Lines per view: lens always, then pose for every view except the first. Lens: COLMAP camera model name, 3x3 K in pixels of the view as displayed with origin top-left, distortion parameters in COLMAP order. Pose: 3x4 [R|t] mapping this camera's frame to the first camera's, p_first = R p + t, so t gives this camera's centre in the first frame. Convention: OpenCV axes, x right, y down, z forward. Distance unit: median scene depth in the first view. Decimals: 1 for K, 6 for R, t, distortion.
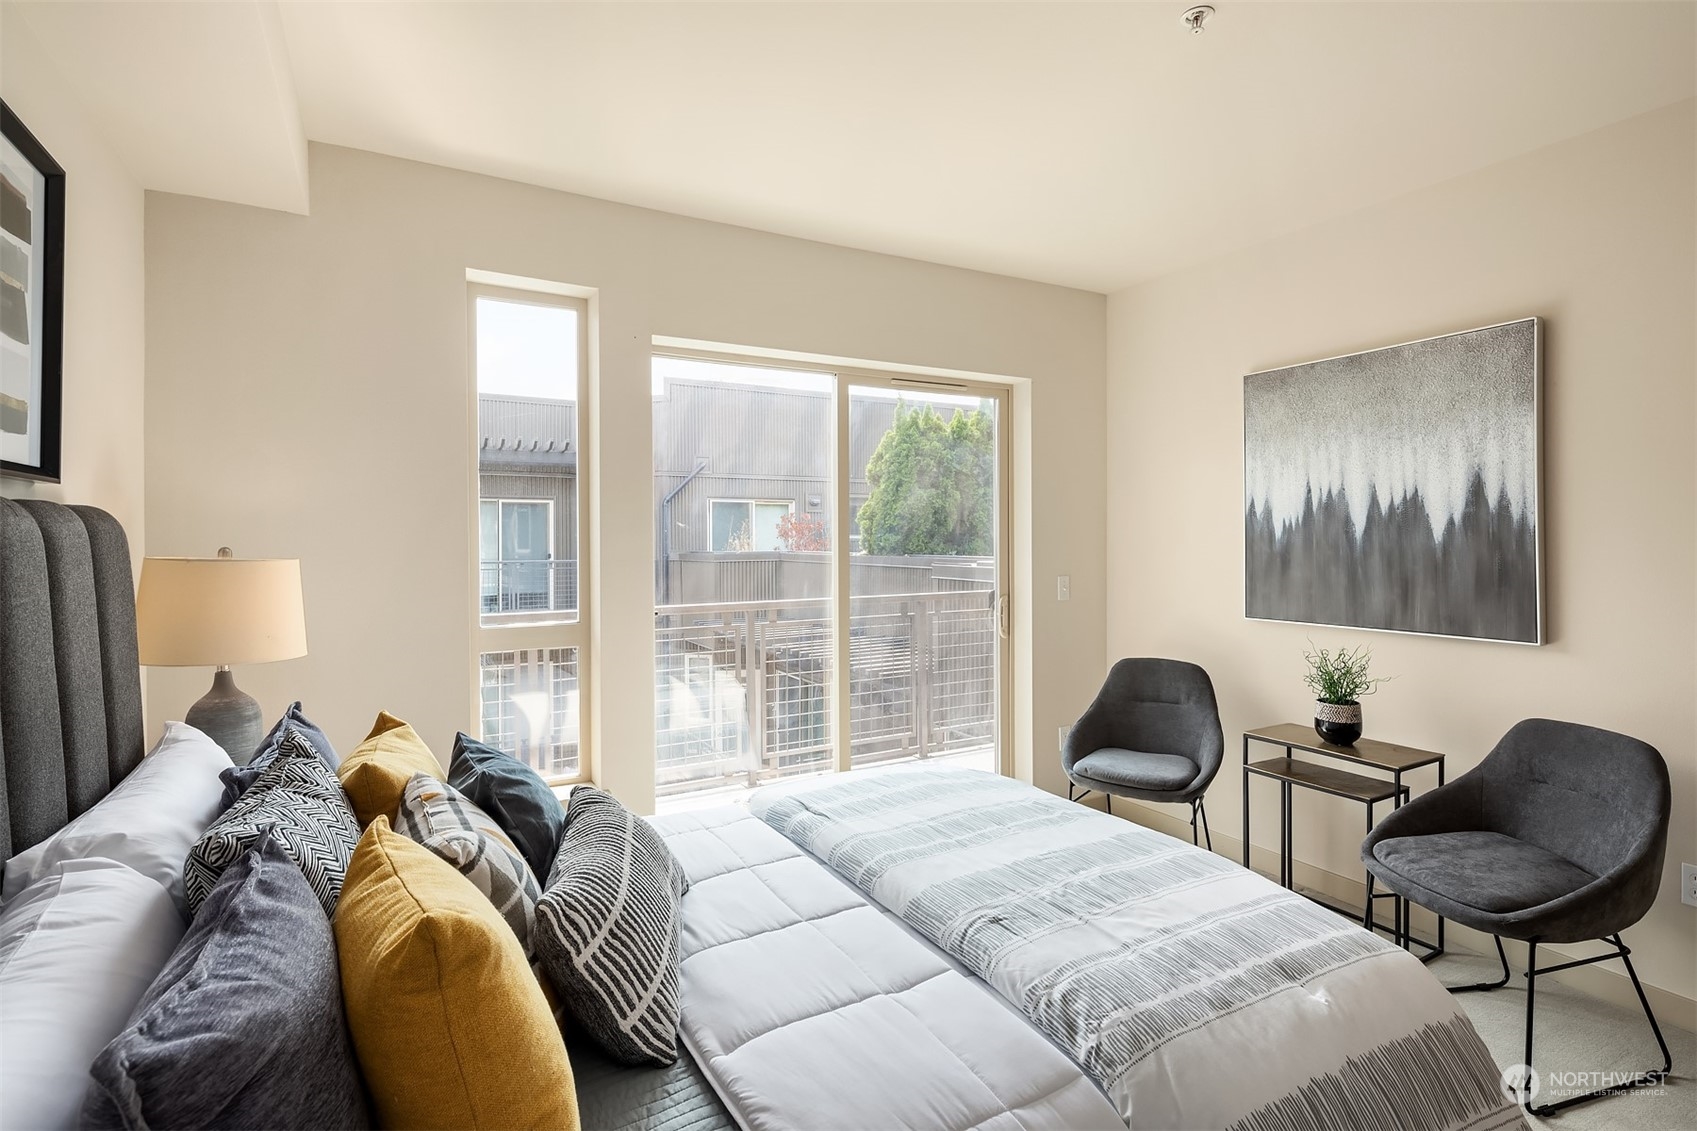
lens RADIAL K [[829.7, 0, 849.5], [0, 829.7, 554.6], [0, 0, 1]] dist [0.004981, -0.004218]
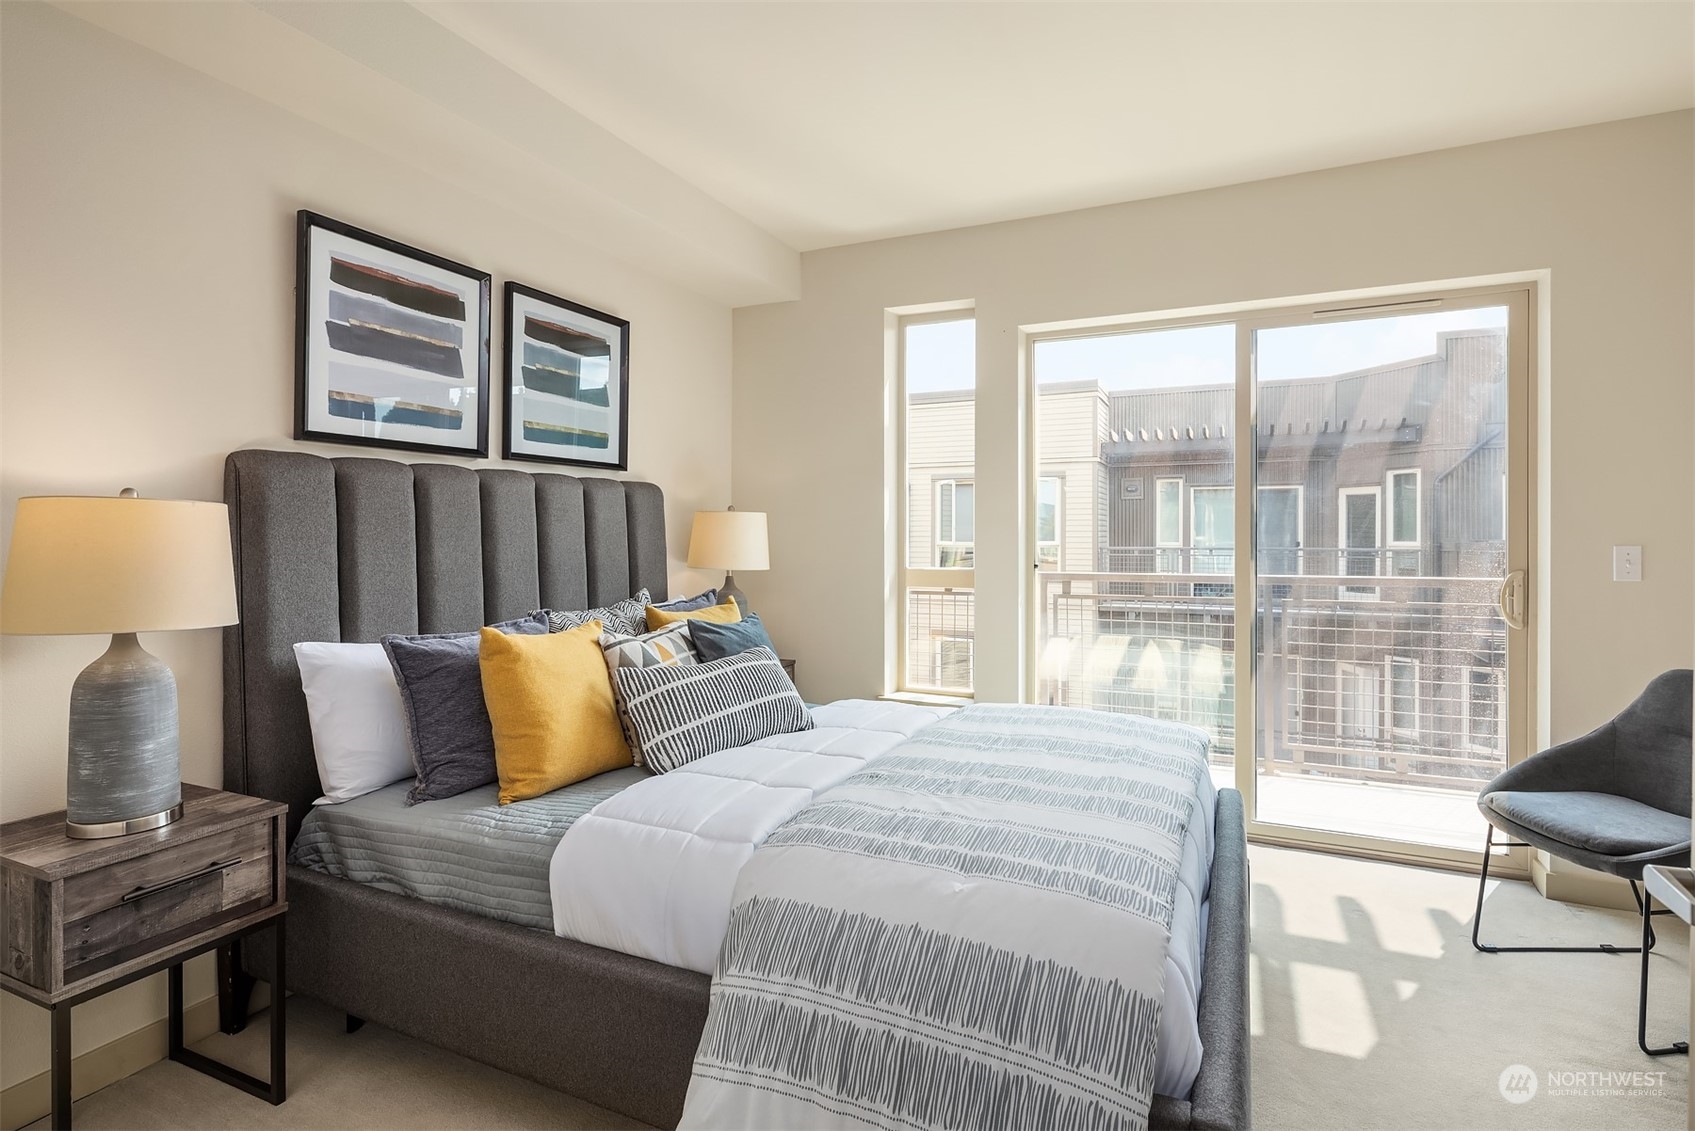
lens RADIAL K [[828.7, 0, 842.4], [0, 828.7, 554.9], [0, 0, 1]] dist [0.004981, -0.004218]
pose [[0.588423, 0.023203, -0.808220, 1.078486], [-0.016867, 0.999723, 0.016421, 0.082552], [0.808377, 0.003970, 0.588652, 0.213764]]
